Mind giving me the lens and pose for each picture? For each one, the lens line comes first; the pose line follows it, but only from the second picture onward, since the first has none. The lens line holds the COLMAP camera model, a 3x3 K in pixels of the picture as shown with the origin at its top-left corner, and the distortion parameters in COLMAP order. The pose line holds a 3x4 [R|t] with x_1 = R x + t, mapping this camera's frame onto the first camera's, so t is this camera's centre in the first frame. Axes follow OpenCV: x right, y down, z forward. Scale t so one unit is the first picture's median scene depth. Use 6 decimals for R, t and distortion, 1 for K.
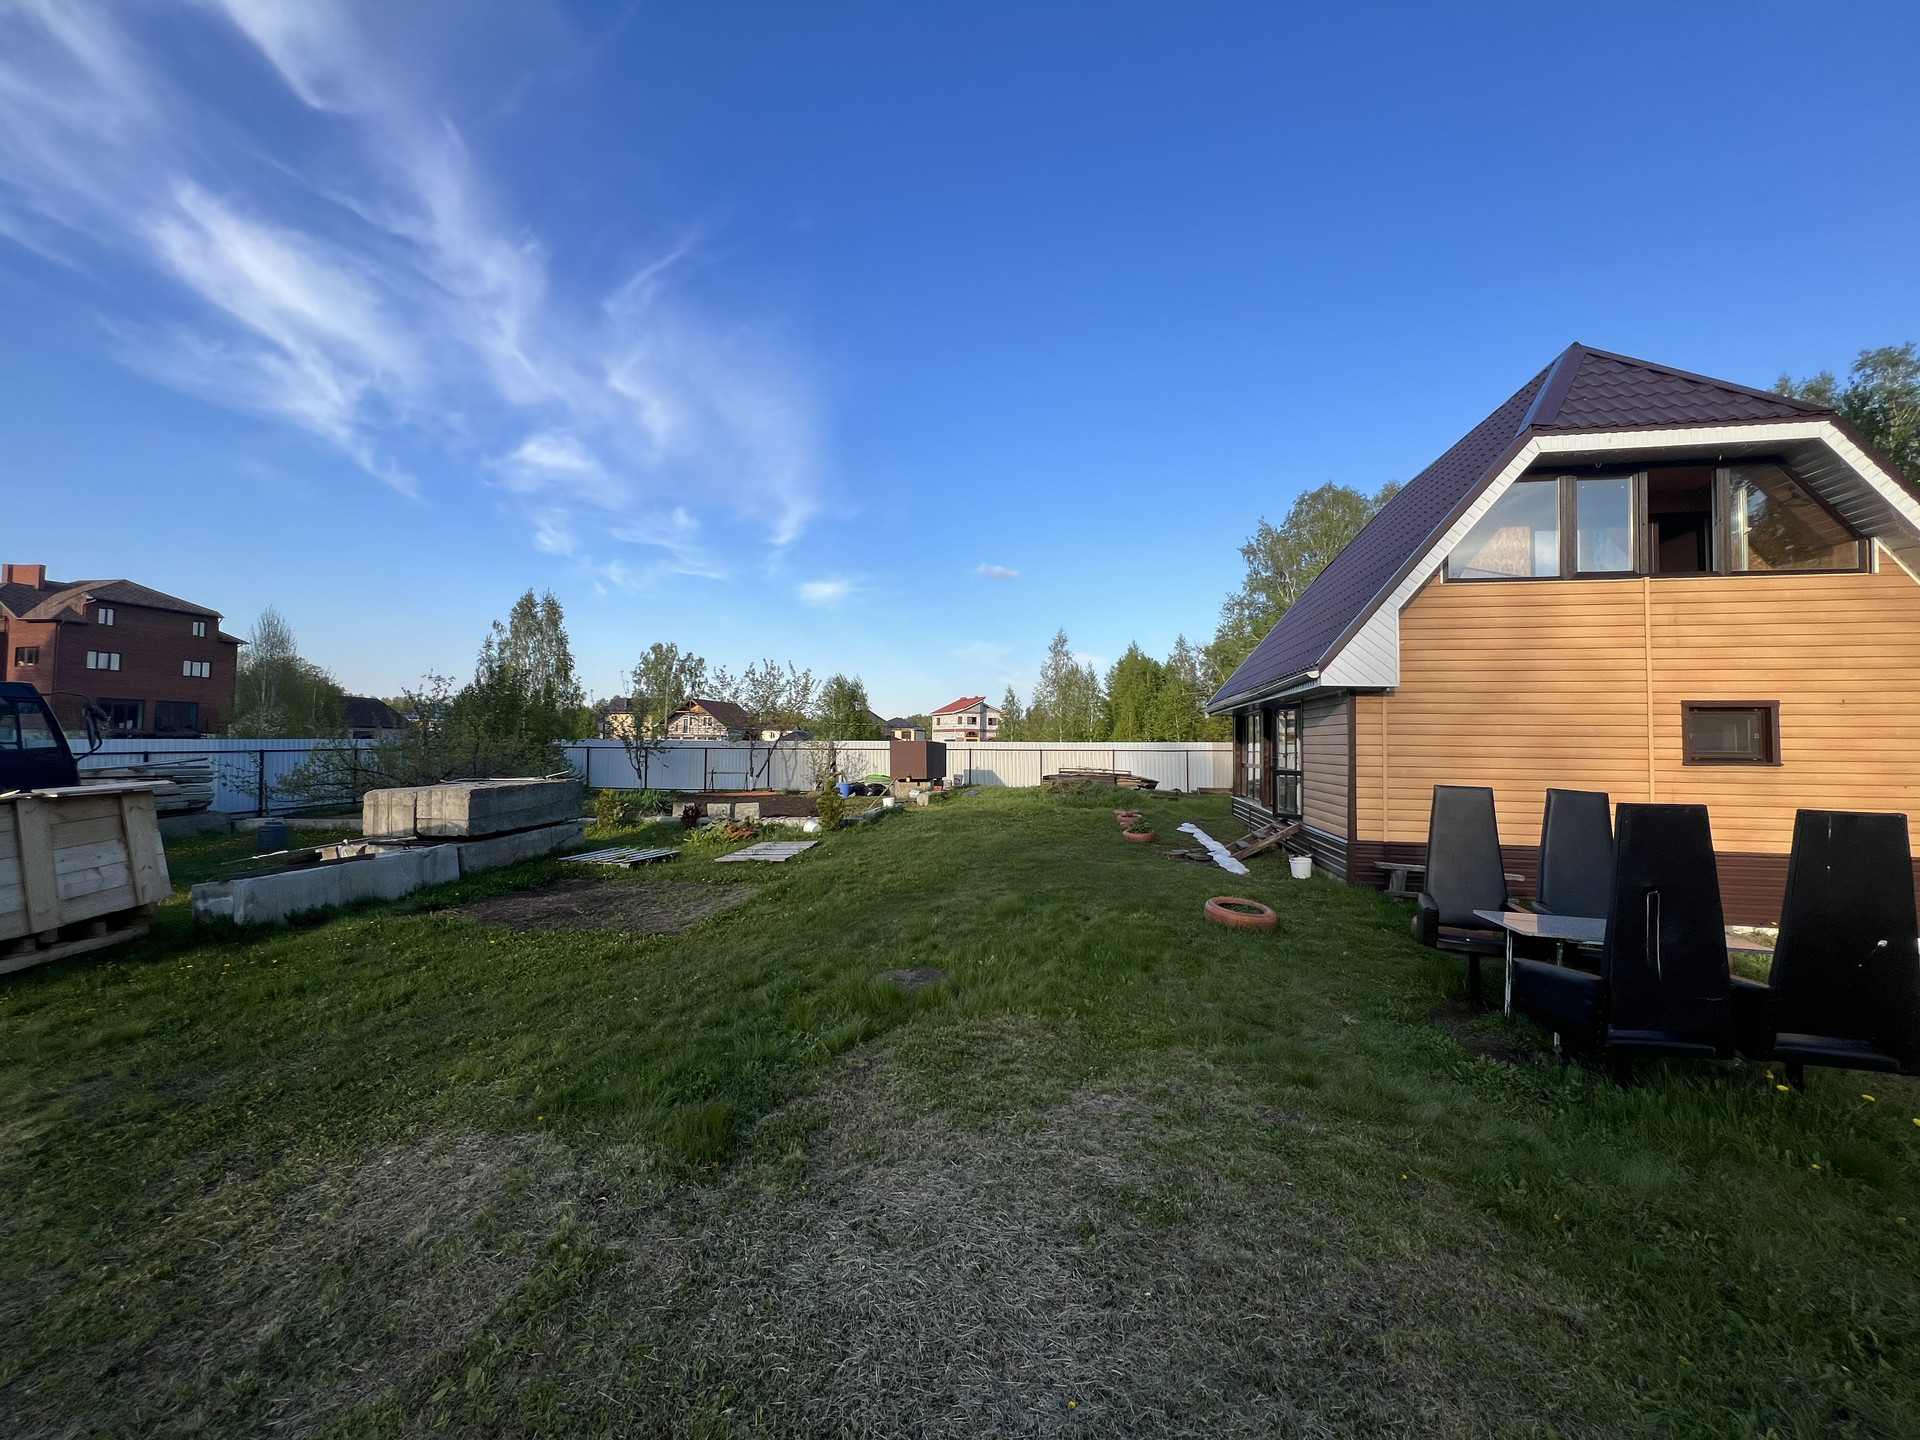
lens RADIAL K [[760.4, 0, 950.2], [0, 760.4, 718.2], [0, 0, 1]] dist [-0.005699, 0.000295]
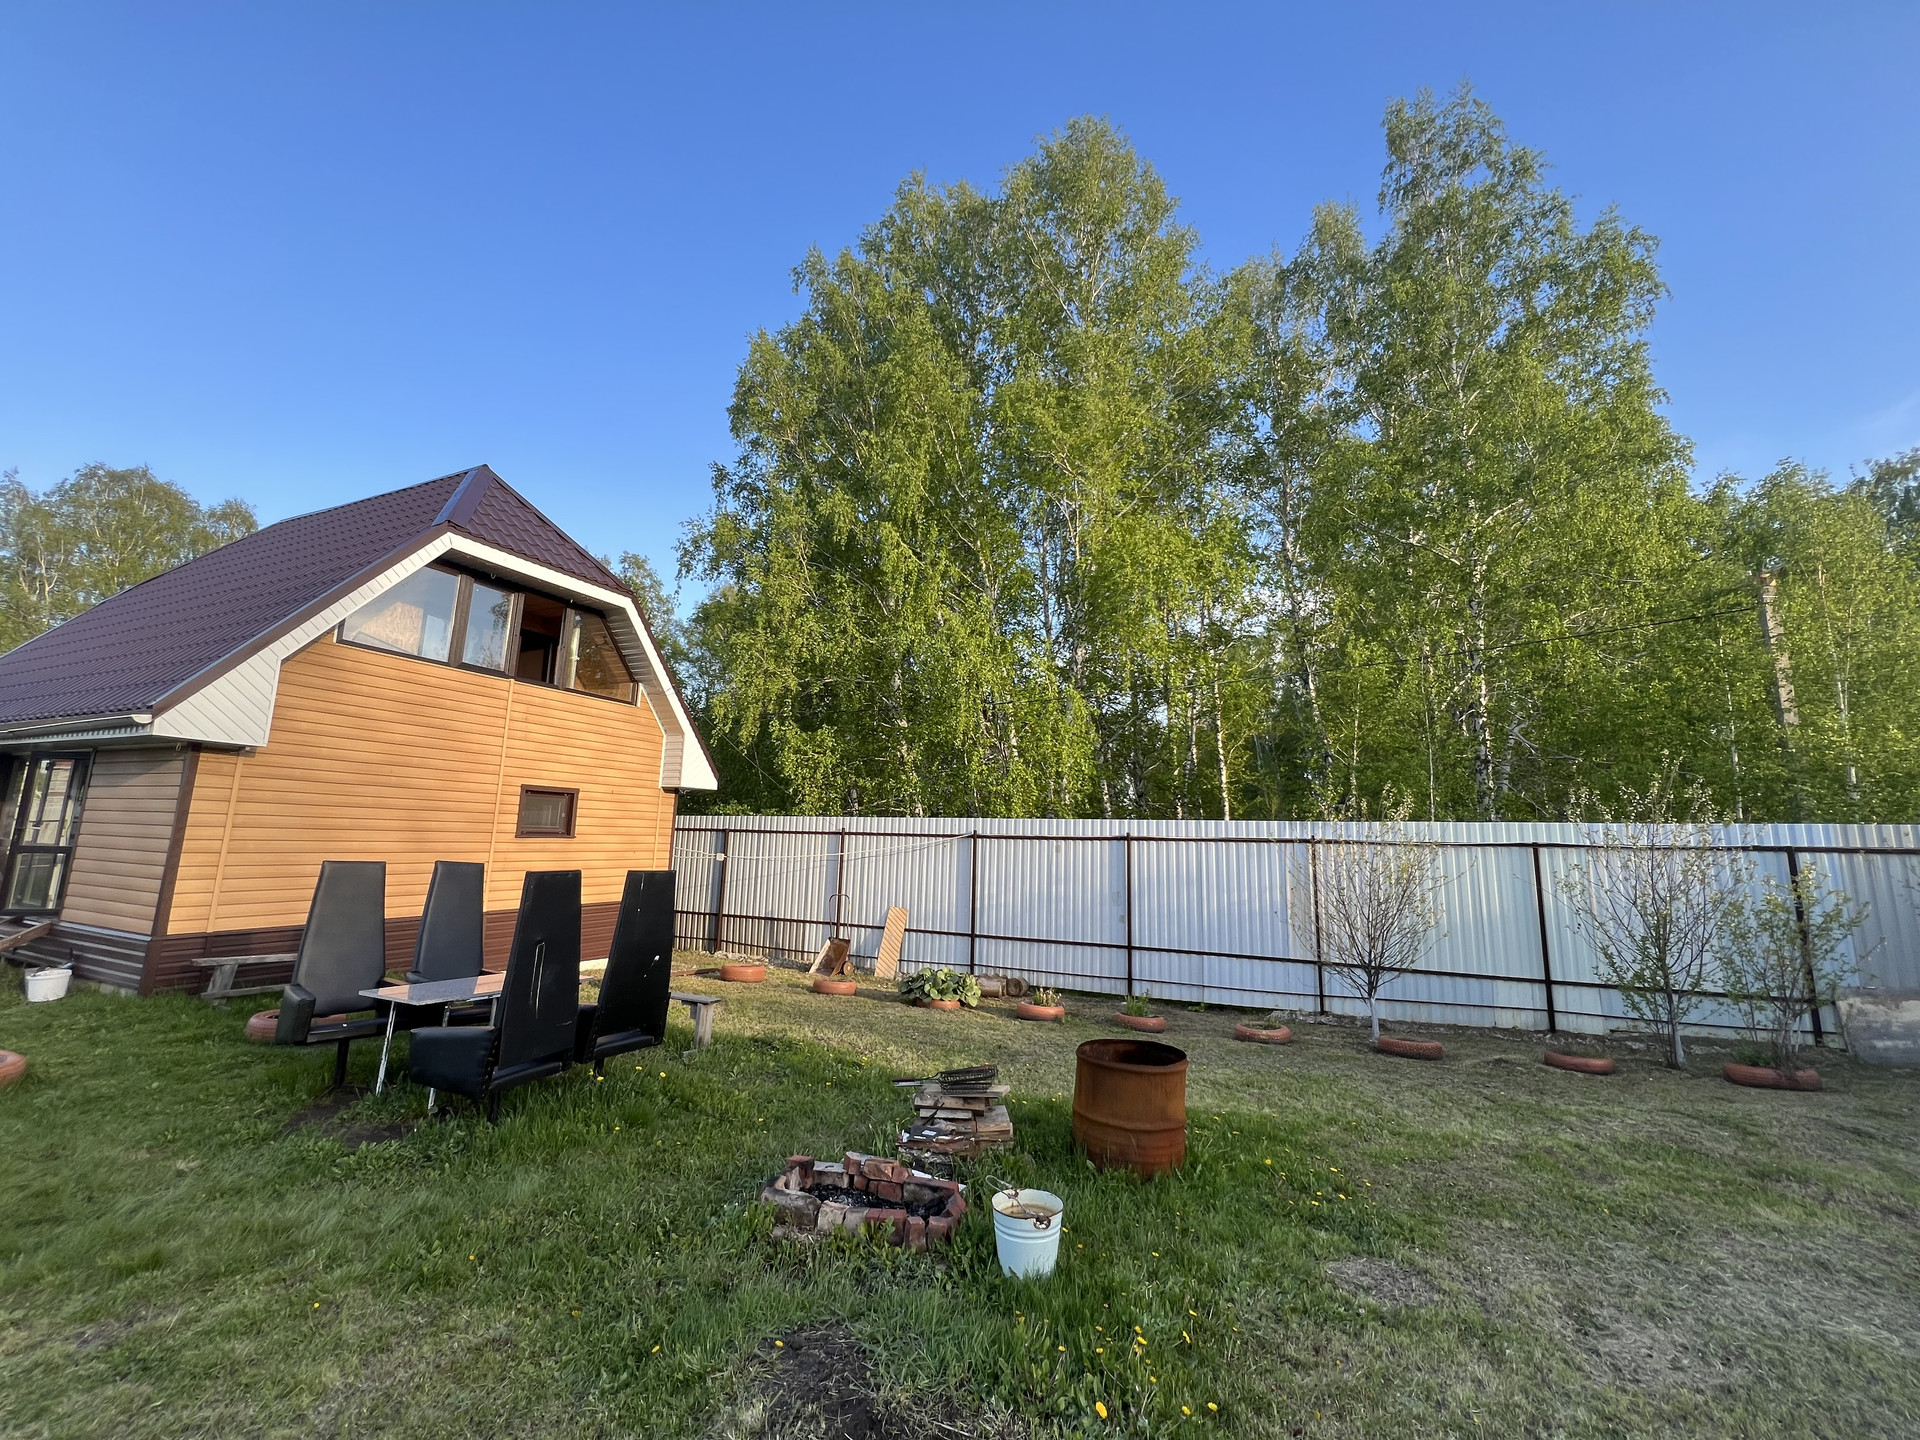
lens RADIAL K [[760.4, 0, 960.8], [0, 760.4, 719.9], [0, 0, 1]] dist [-0.005699, 0.000295]
pose [[0.238197, 0.145999, 0.960181, -0.086383], [-0.057817, 0.989015, -0.136040, -0.000757], [-0.969494, -0.023111, 0.244021, 0.029122]]
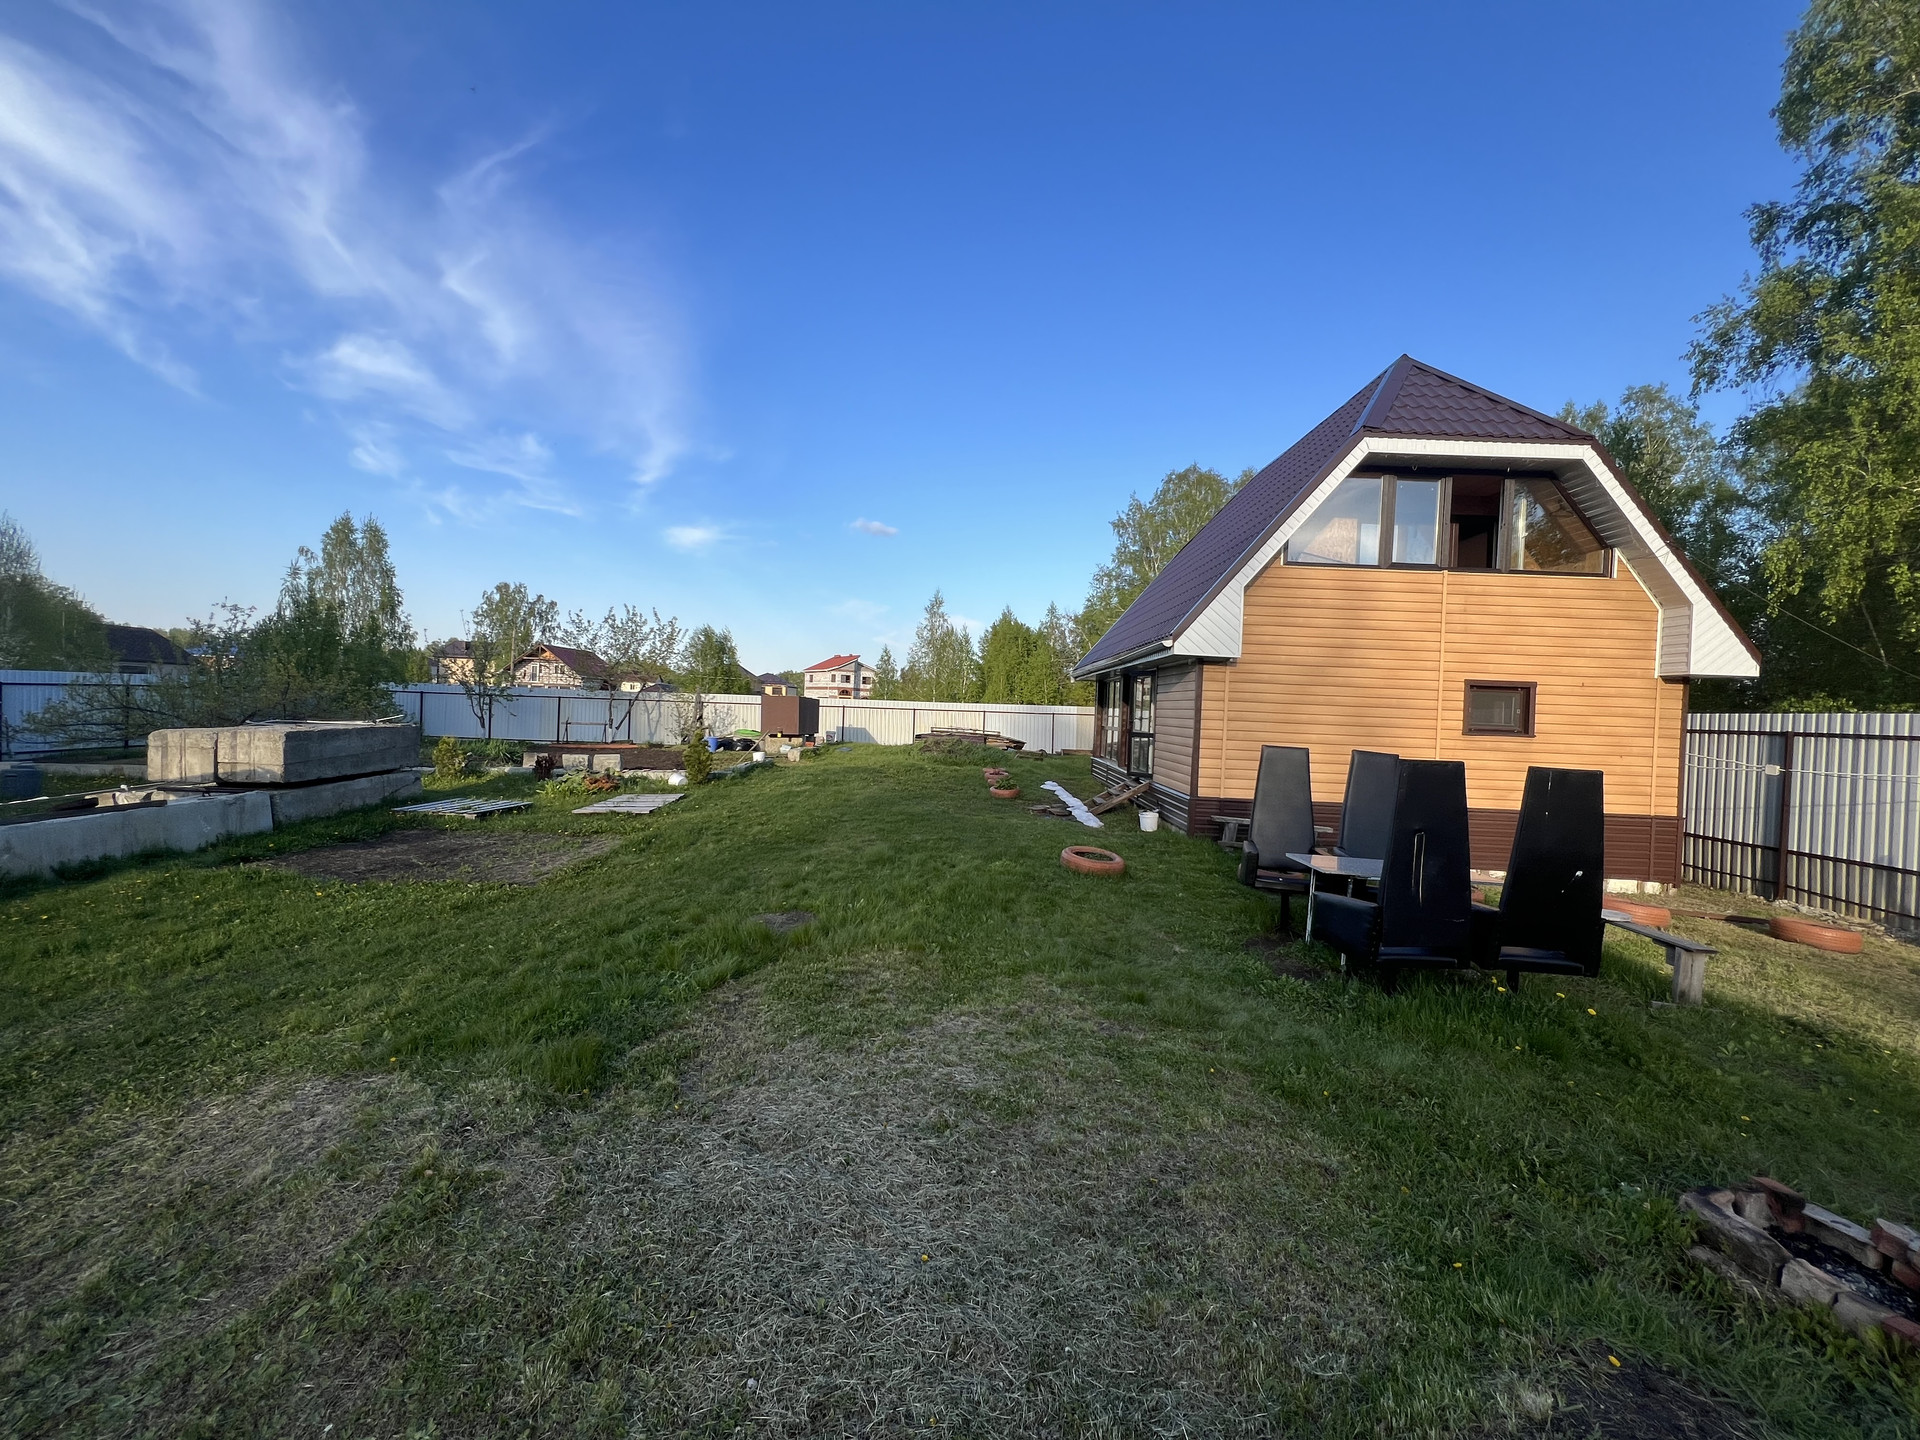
lens RADIAL K [[760.4, 0, 953.2], [0, 760.4, 720.6], [0, 0, 1]] dist [-0.005699, 0.000295]
pose [[0.985202, 0.025293, 0.169520, -0.003671], [-0.034763, 0.997982, 0.053128, 0.008471], [-0.167834, -0.058235, 0.984094, -0.027829]]
